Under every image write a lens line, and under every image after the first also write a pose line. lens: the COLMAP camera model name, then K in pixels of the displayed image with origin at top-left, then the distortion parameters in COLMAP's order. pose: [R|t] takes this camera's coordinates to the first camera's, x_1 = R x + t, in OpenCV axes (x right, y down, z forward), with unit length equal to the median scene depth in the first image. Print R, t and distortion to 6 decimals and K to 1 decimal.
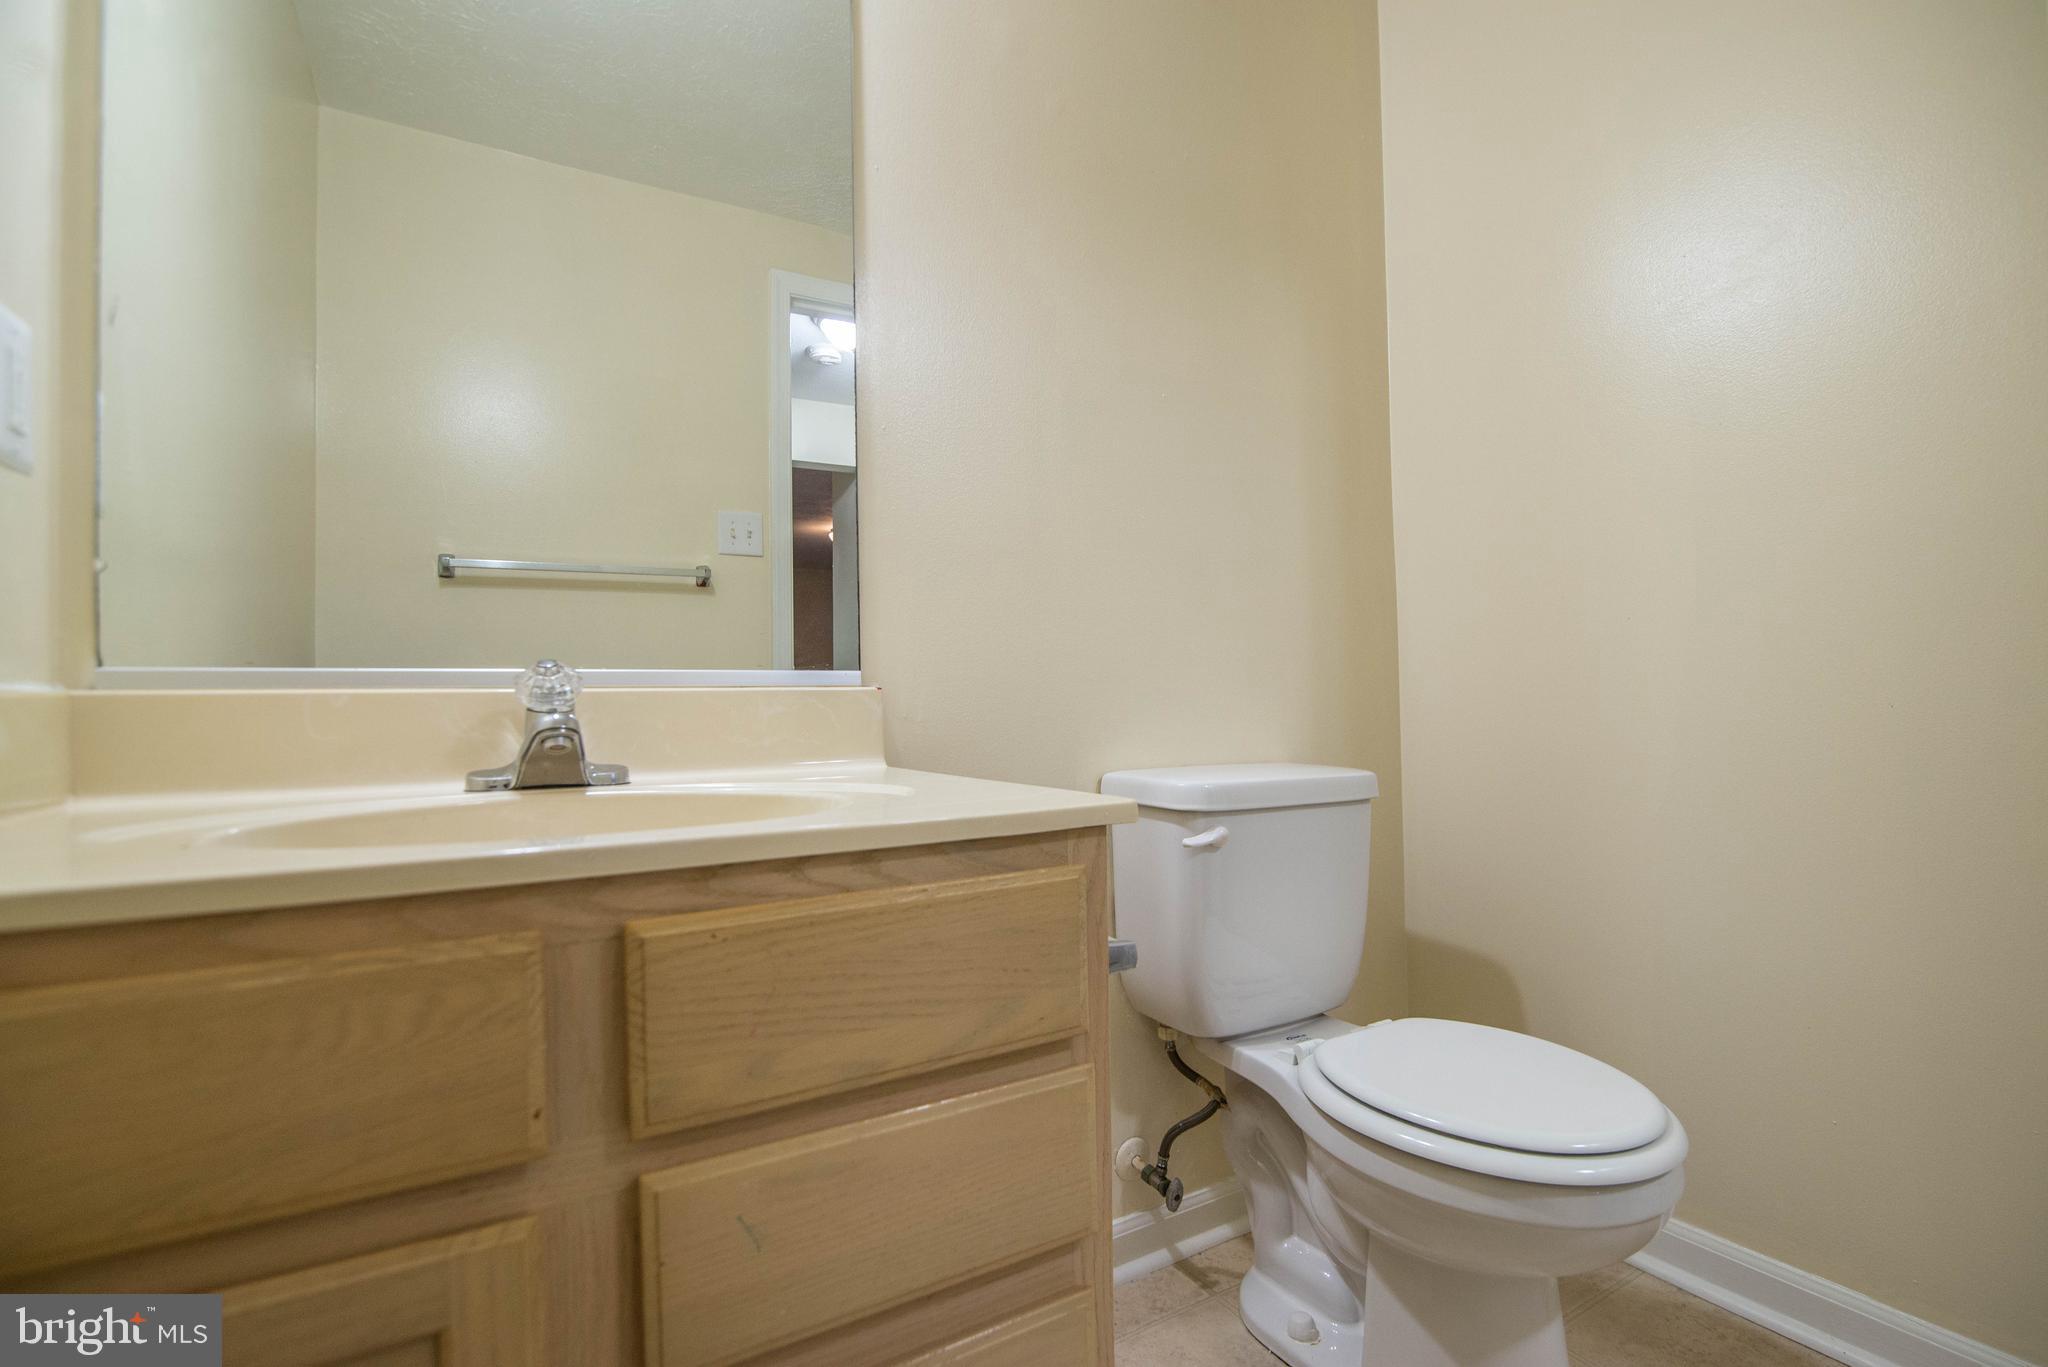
lens RADIAL K [[939.5, 0, 1035.5], [0, 939.5, 692.7], [0, 0, 1]] dist [-0.019329, 0.000366]
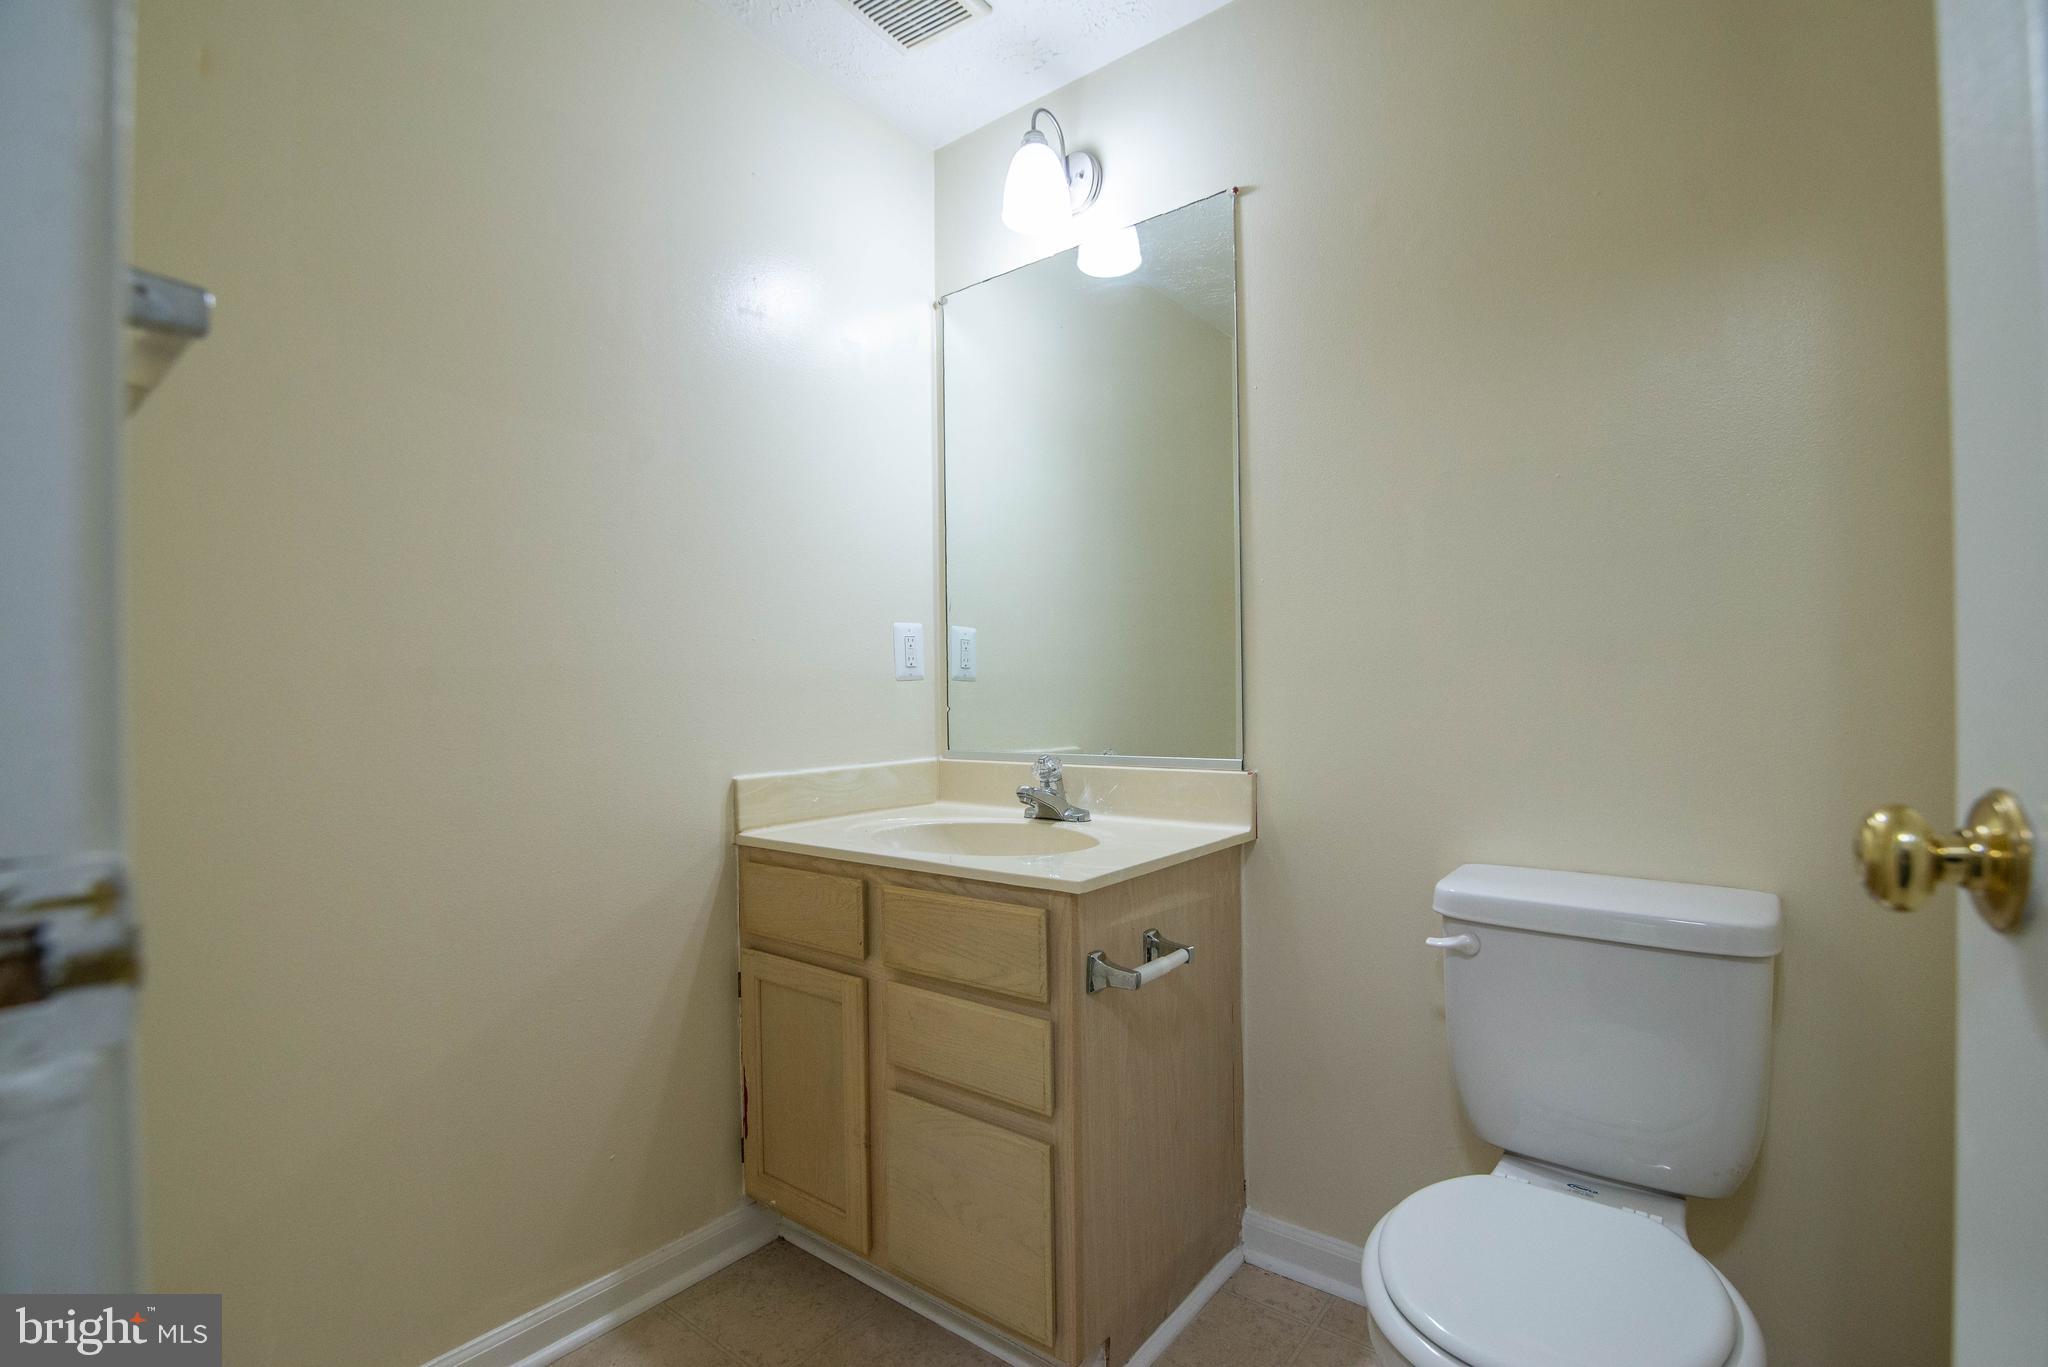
lens RADIAL K [[939.5, 0, 1035.5], [0, 939.5, 692.7], [0, 0, 1]] dist [-0.019329, 0.000366]
pose [[0.362108, 0.006024, -0.932117, 1.515373], [0.019346, 0.999715, 0.013977, -0.224563], [0.931935, -0.023094, 0.361889, 0.311330]]
